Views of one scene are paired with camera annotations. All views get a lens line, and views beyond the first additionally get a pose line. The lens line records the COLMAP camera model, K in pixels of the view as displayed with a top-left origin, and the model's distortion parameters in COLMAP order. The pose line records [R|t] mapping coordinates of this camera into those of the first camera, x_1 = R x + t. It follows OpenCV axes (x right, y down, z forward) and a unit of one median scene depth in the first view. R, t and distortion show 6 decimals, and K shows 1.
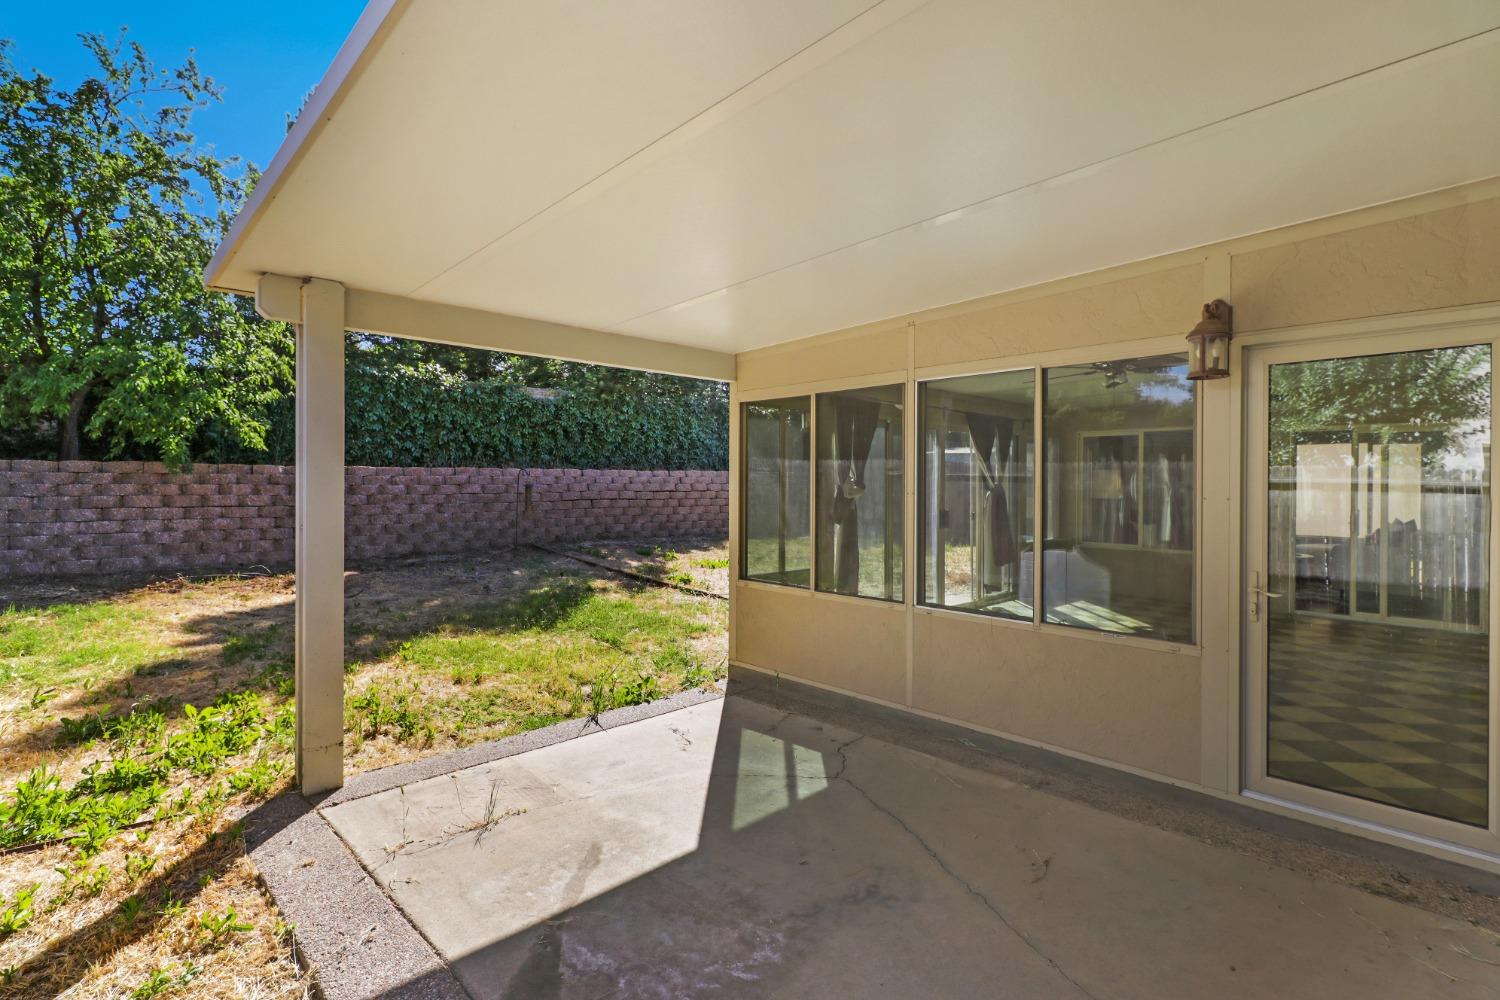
lens RADIAL K [[707.0, 0, 750.2], [0, 707.0, 489.2], [0, 0, 1]] dist [0.001026, 0.000370]
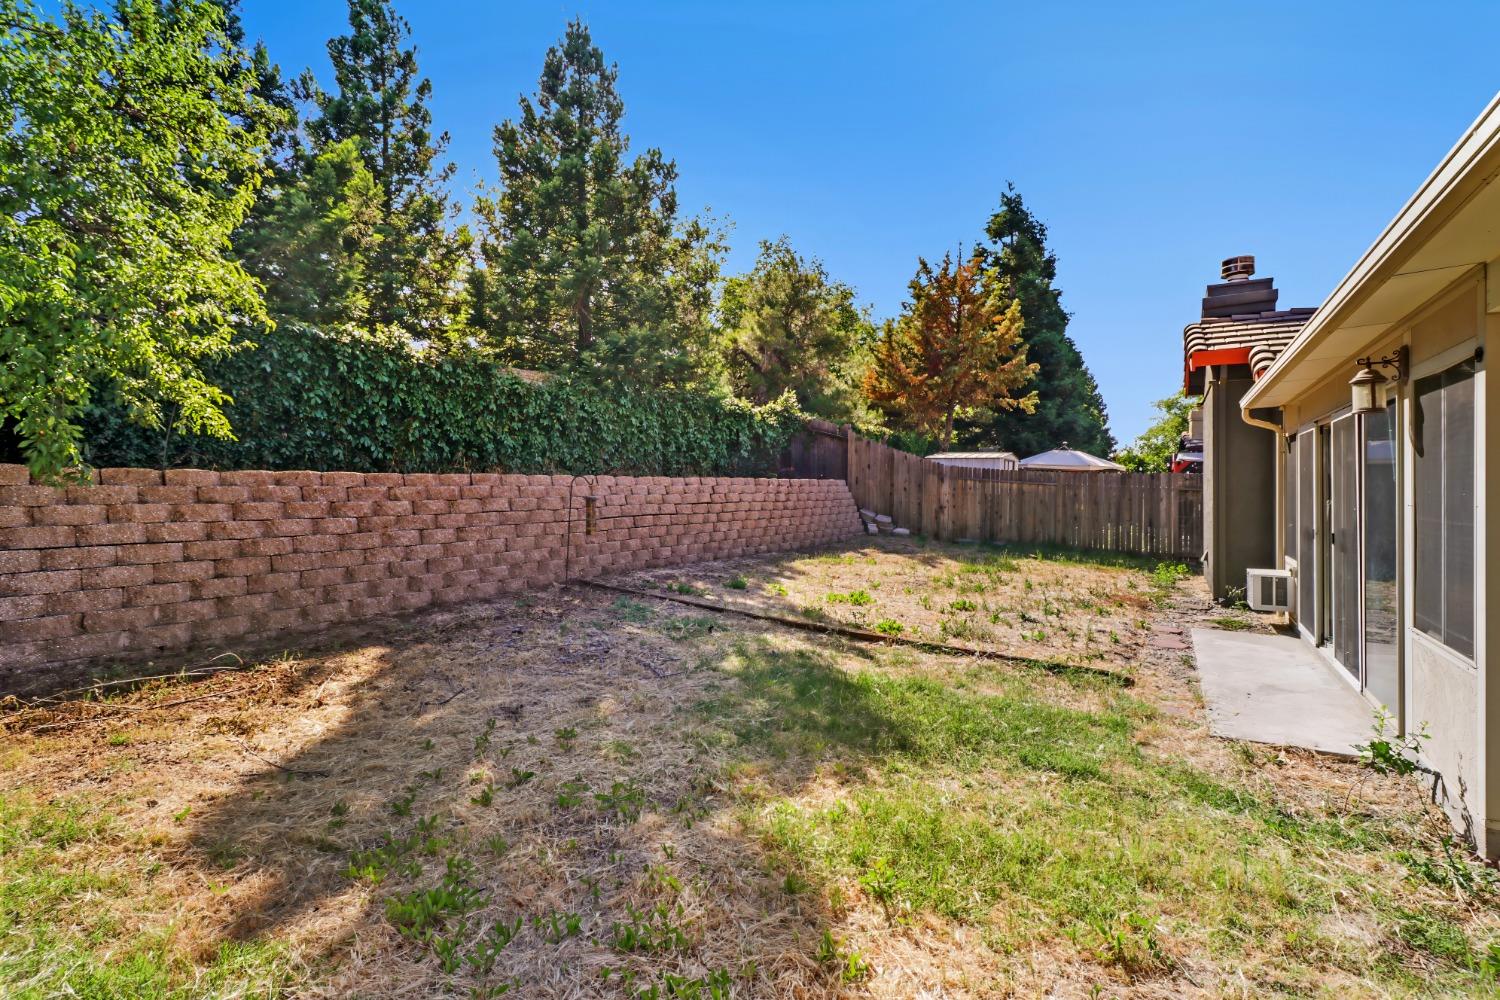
lens RADIAL K [[682.7, 0, 750.0], [0, 682.7, 500.0], [0, 0, 1]] dist [-0.002331, -0.000659]
pose [[0.969351, -0.010732, 0.245447, -0.283550], [0.009022, 0.999927, 0.008092, -0.007314], [-0.245516, -0.005630, 0.969376, 0.260032]]
